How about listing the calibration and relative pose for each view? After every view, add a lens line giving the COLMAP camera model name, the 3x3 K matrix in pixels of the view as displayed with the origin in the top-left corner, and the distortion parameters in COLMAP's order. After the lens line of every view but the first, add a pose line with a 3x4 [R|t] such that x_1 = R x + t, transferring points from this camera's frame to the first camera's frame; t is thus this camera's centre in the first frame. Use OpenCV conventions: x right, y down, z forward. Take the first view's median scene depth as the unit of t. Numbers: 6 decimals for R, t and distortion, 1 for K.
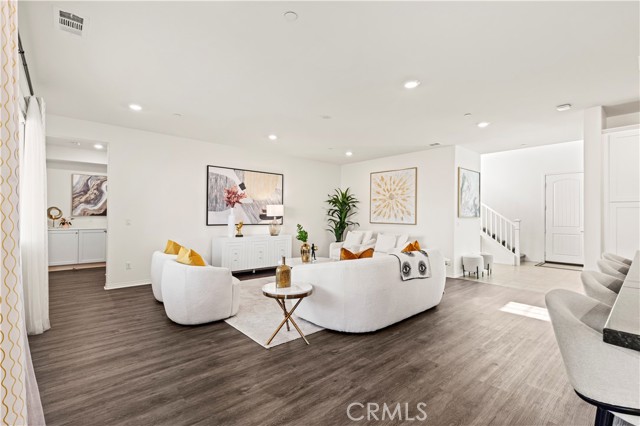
lens RADIAL K [[288.7, 0, 320.8], [0, 288.7, 210.1], [0, 0, 1]] dist [0.007564, -0.002337]
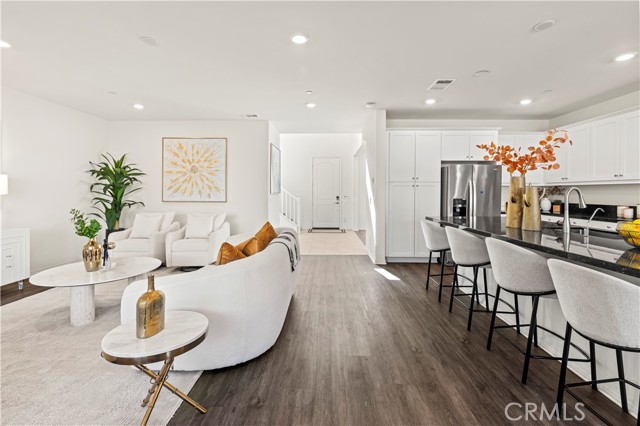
lens RADIAL K [[288.7, 0, 319.6], [0, 288.7, 194.2], [0, 0, 1]] dist [0.007564, -0.002337]
pose [[0.680229, -0.014068, 0.732865, -0.129912], [-0.010054, 0.999543, 0.028519, -0.002677], [-0.732931, -0.026768, 0.679776, 0.177761]]
